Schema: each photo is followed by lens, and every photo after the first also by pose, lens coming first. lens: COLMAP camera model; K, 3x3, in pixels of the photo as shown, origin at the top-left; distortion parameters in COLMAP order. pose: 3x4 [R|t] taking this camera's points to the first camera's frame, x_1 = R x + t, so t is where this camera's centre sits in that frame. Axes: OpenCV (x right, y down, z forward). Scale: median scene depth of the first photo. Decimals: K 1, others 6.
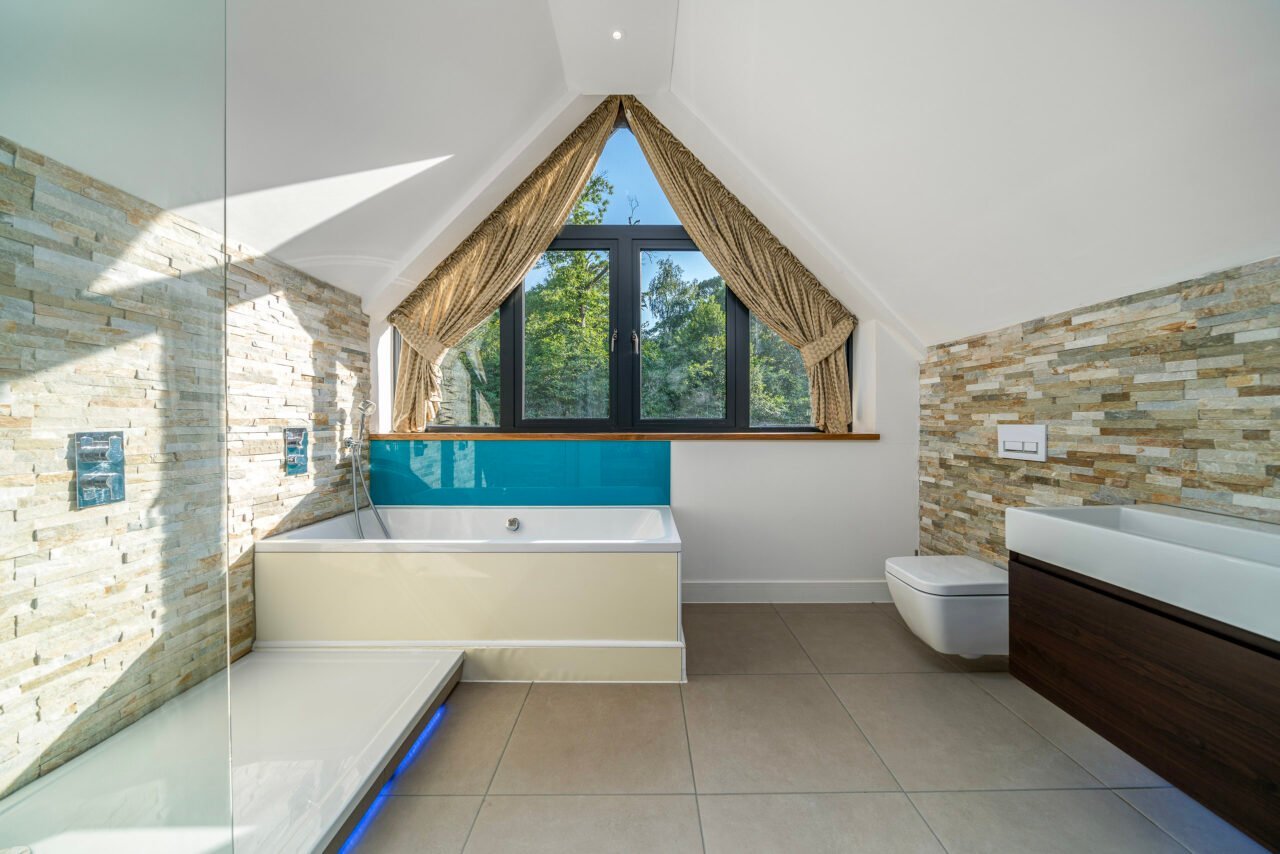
lens RADIAL K [[440.9, 0, 640.0], [0, 440.9, 427.0], [0, 0, 1]] dist [-0.001183, -0.000094]
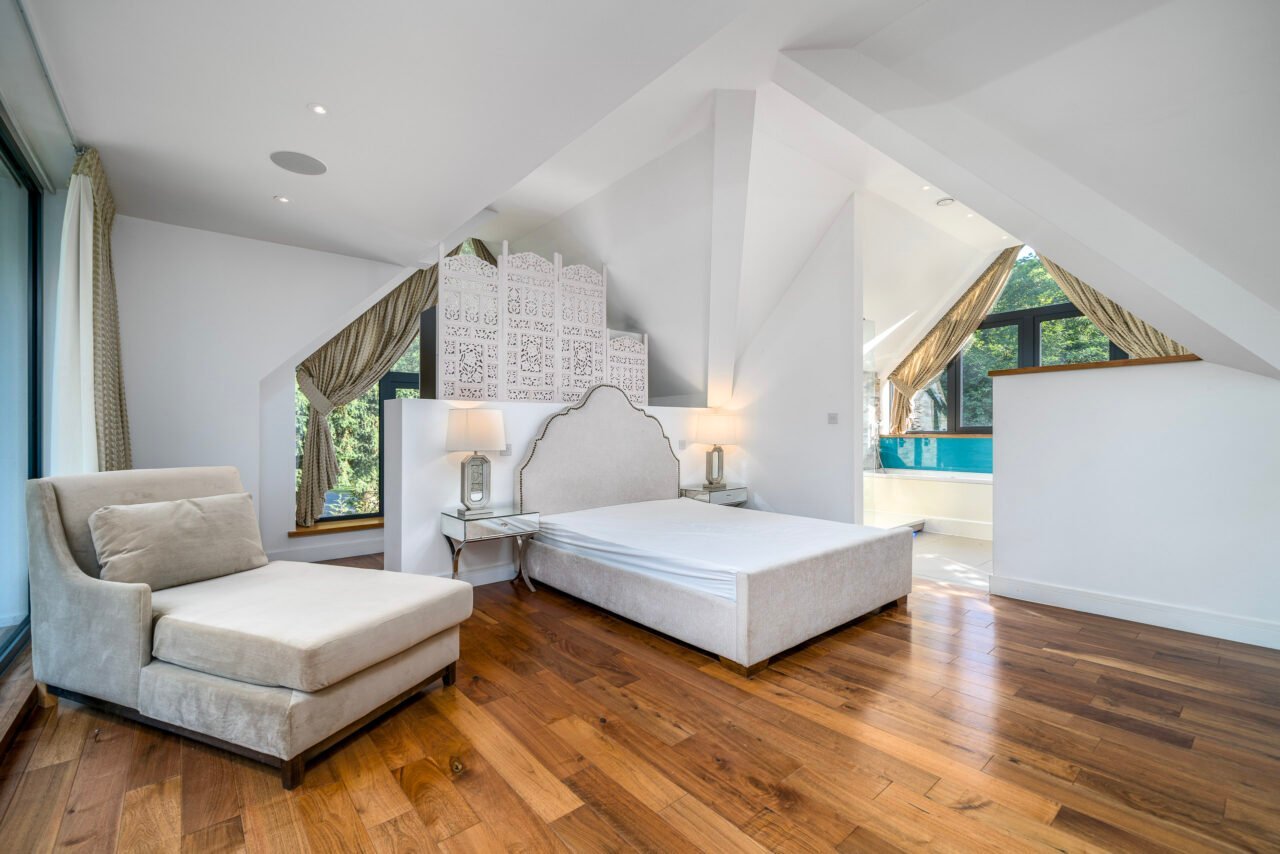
lens RADIAL K [[540.6, 0, 642.9], [0, 540.6, 431.8], [0, 0, 1]] dist [-0.000425, 0.000517]
pose [[0.639954, -0.000150, -0.768413, 0.604652], [-0.001980, 0.999996, -0.001844, 0.009127], [0.768410, 0.002701, 0.639952, -1.423065]]
